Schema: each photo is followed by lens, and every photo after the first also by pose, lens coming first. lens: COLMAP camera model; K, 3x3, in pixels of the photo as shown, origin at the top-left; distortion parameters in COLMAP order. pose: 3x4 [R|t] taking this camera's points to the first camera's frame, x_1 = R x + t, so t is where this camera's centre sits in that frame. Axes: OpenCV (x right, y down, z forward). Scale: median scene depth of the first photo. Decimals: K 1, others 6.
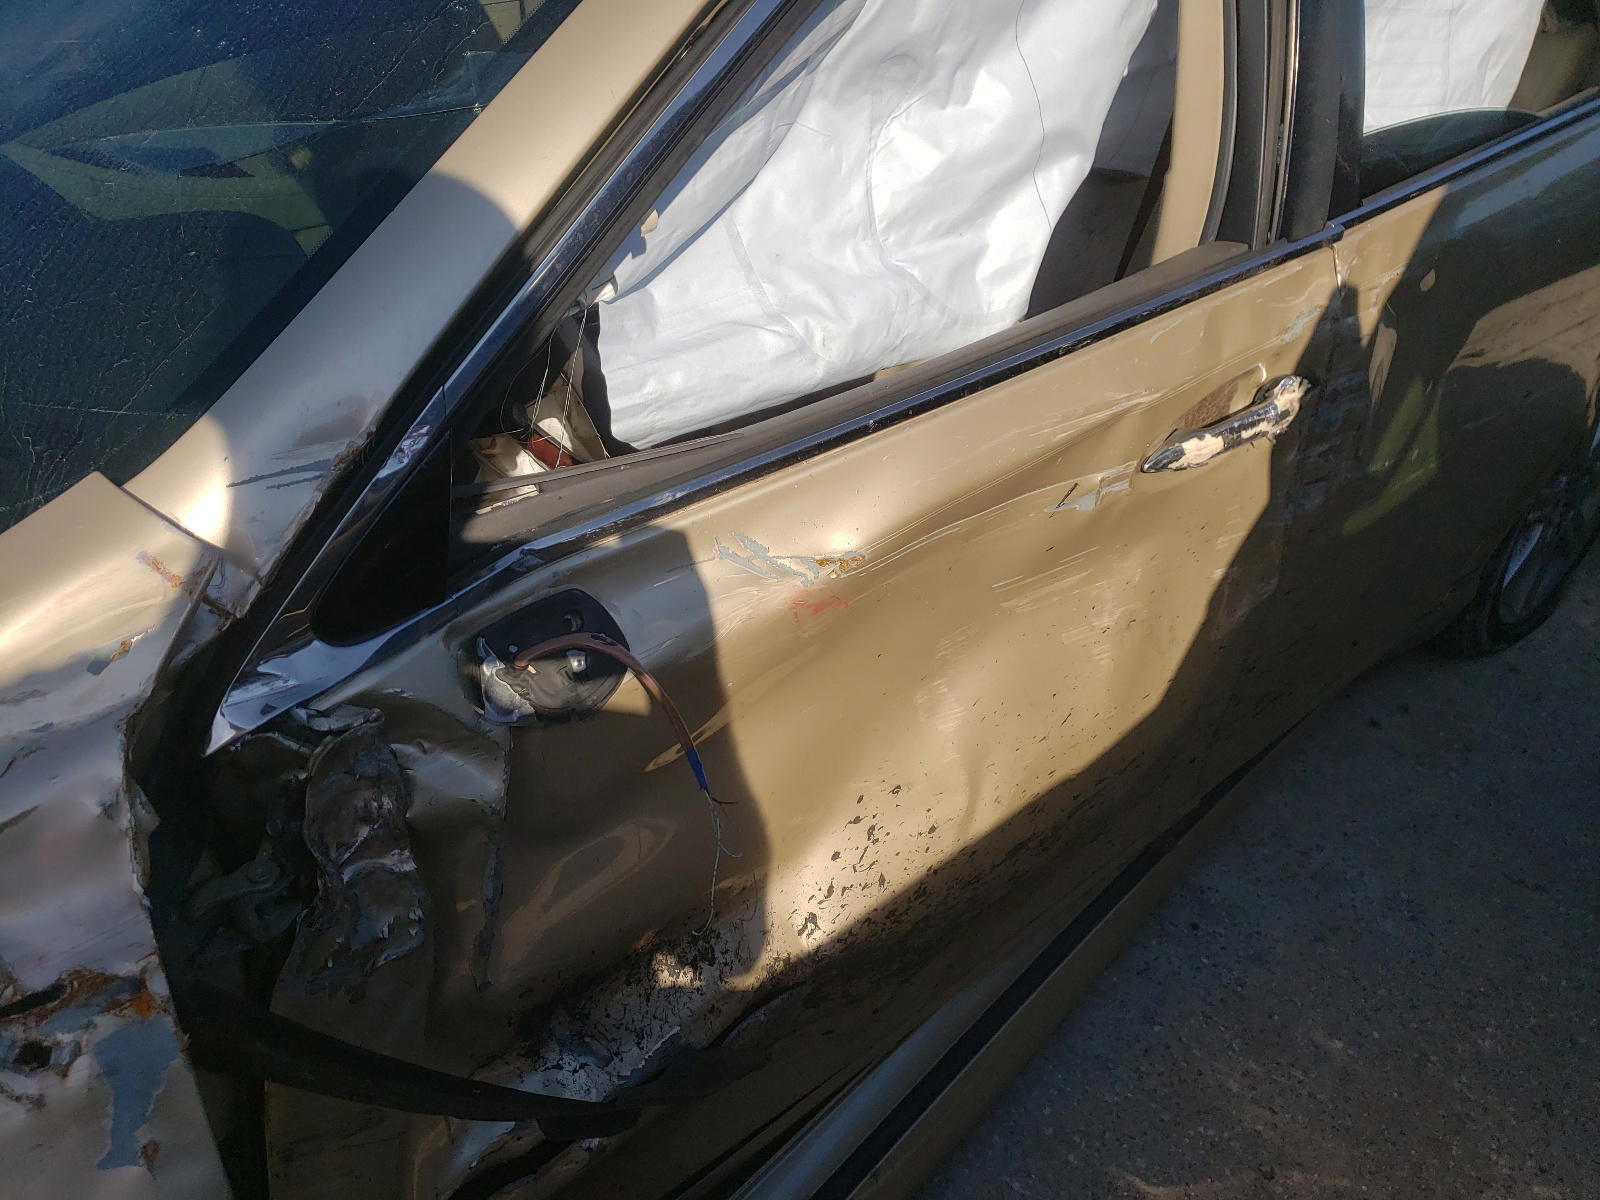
lens RADIAL K [[1228.1, 0, 800.0], [0, 1228.1, 600.0], [0, 0, 1]] dist [0.002521, -0.006681]
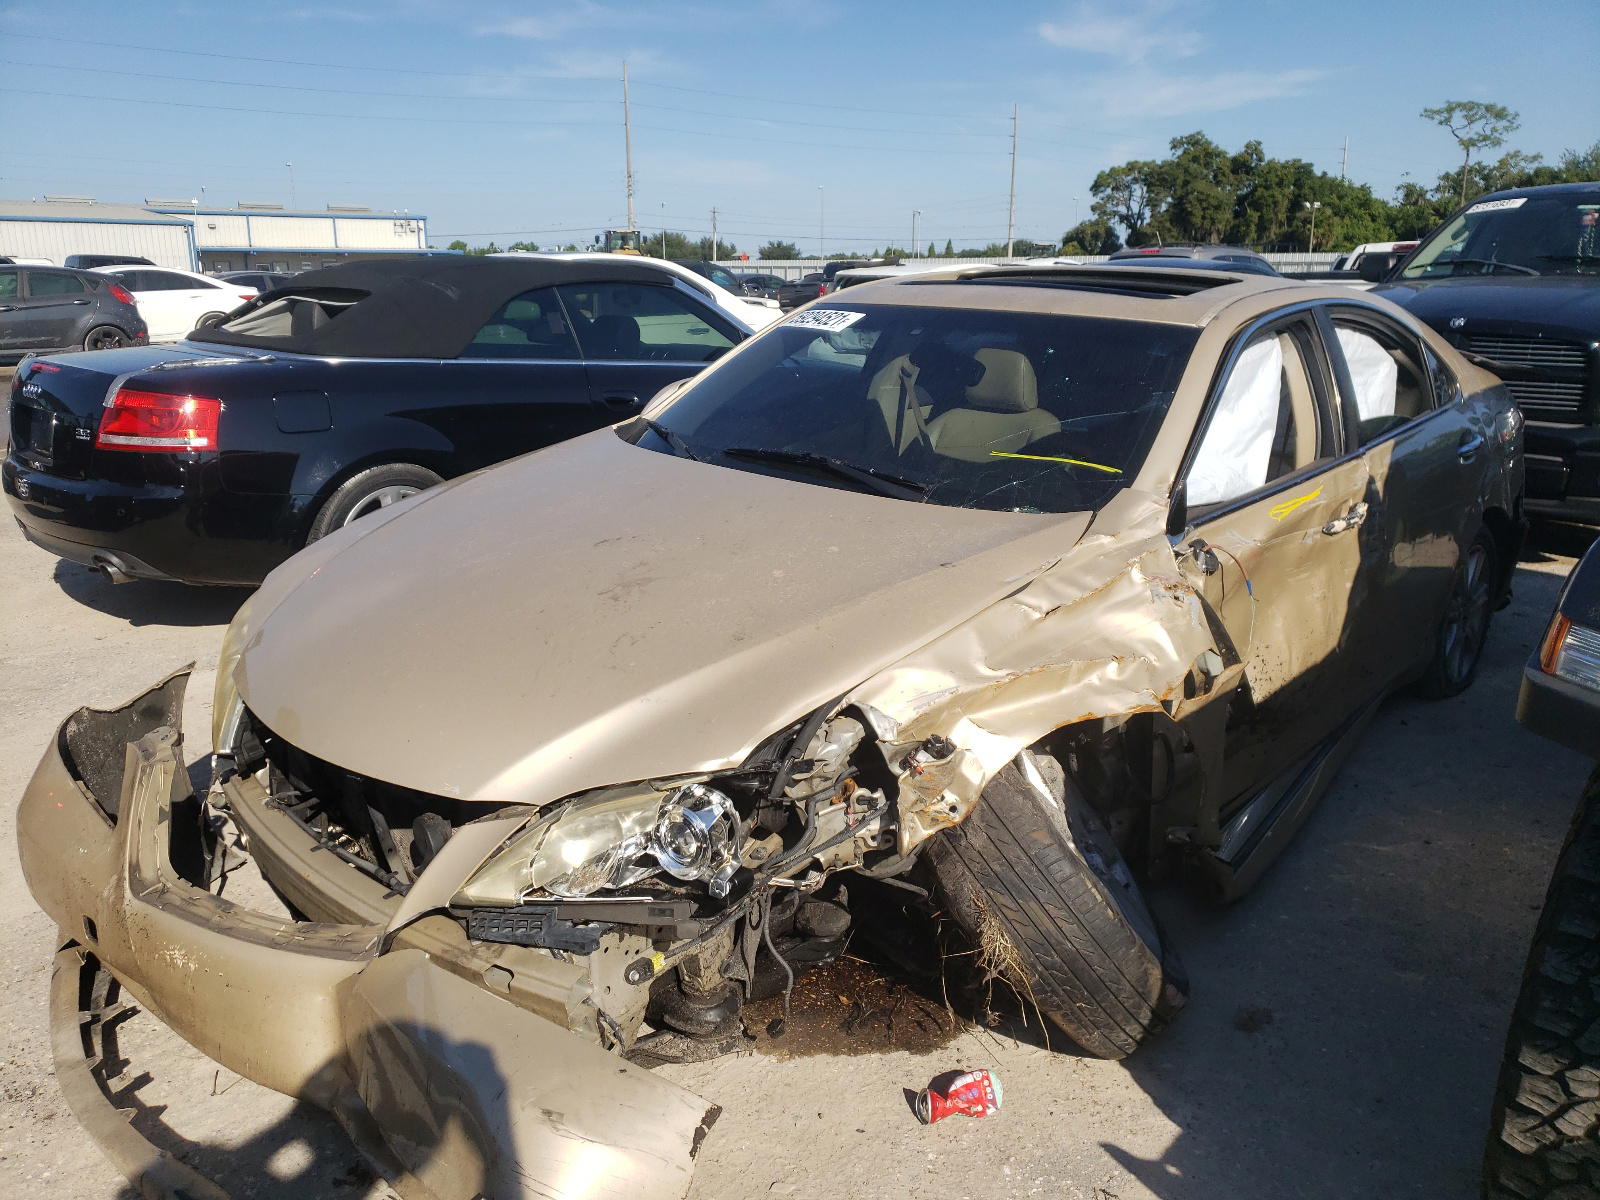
lens RADIAL K [[1228.1, 0, 800.0], [0, 1228.1, 600.0], [0, 0, 1]] dist [0.002521, -0.006681]
pose [[0.991701, -0.076449, 0.103366, -1.088461], [0.106279, 0.939890, -0.324517, 0.746062], [-0.072344, 0.332809, 0.940215, -1.330444]]
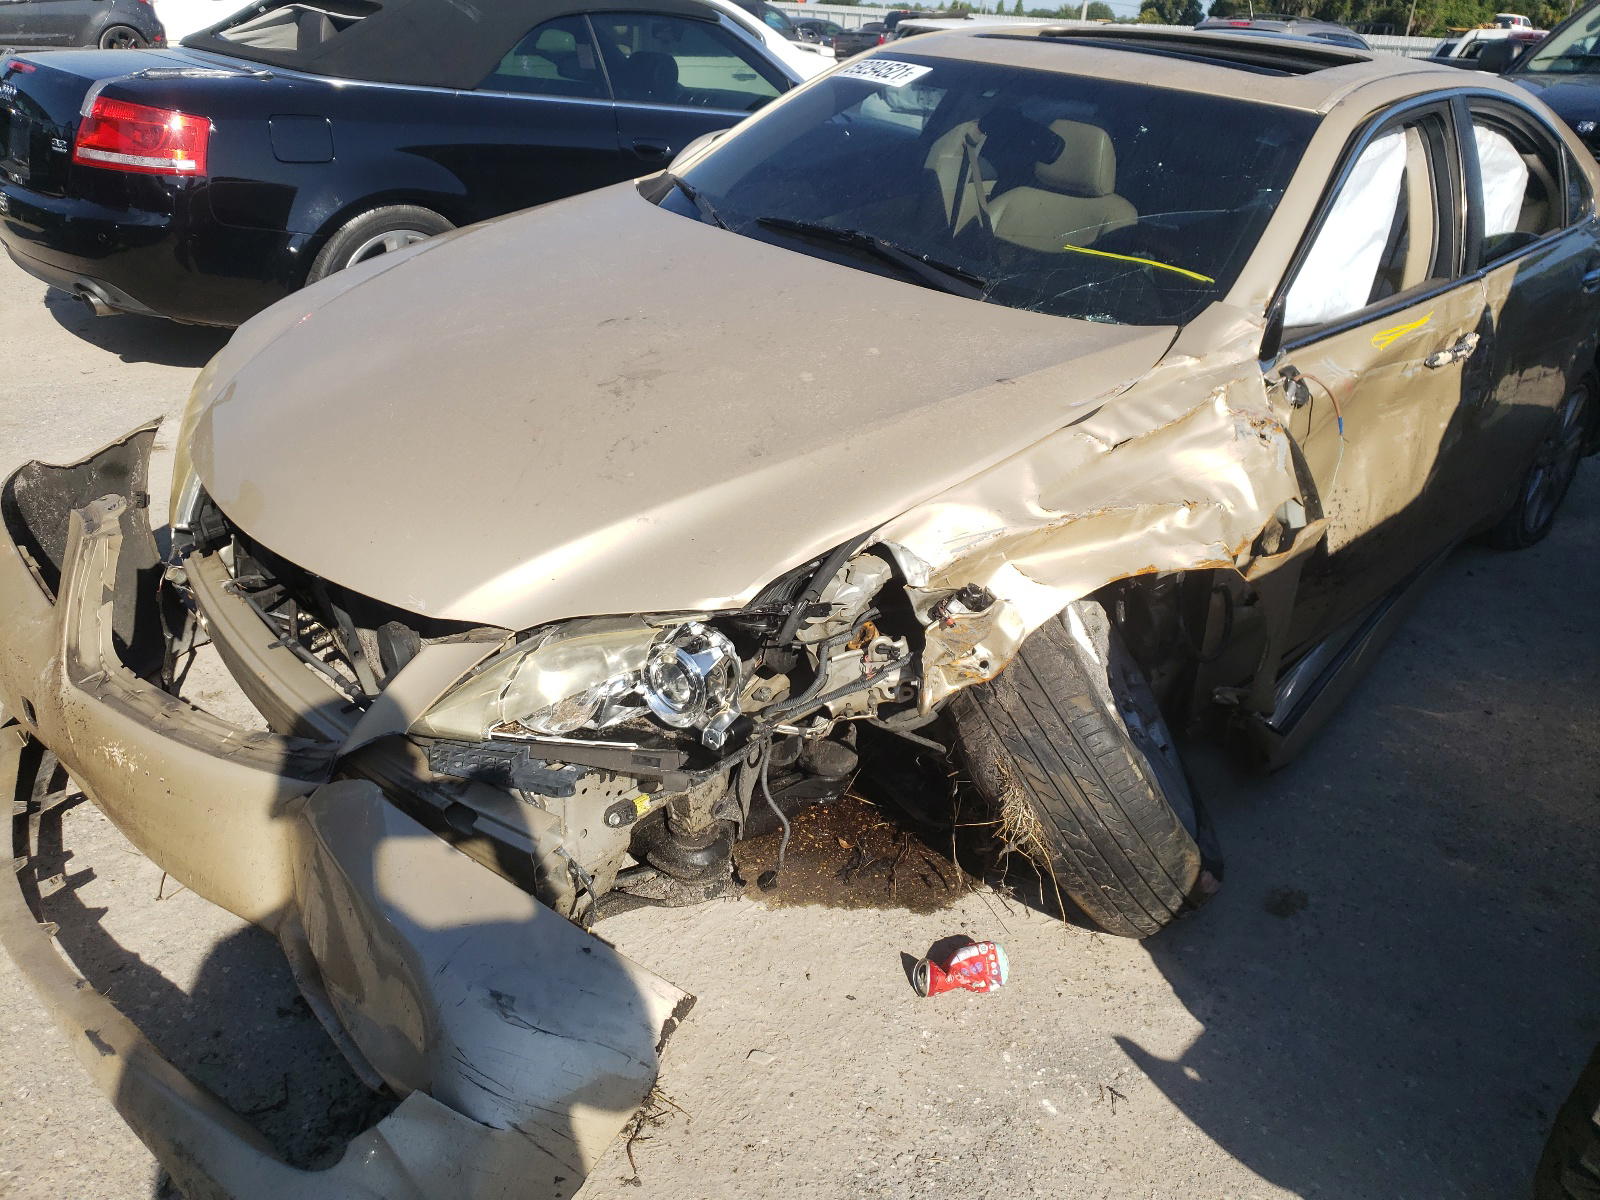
lens RADIAL K [[1228.8, 0, 801.4], [0, 1228.8, 570.7], [0, 0, 1]] dist [0.000194, 0.012130]
pose [[0.996890, -0.015696, 0.077227, -1.062452], [0.028695, 0.984988, -0.170224, 0.627967], [-0.073396, 0.171910, 0.982375, -1.130632]]
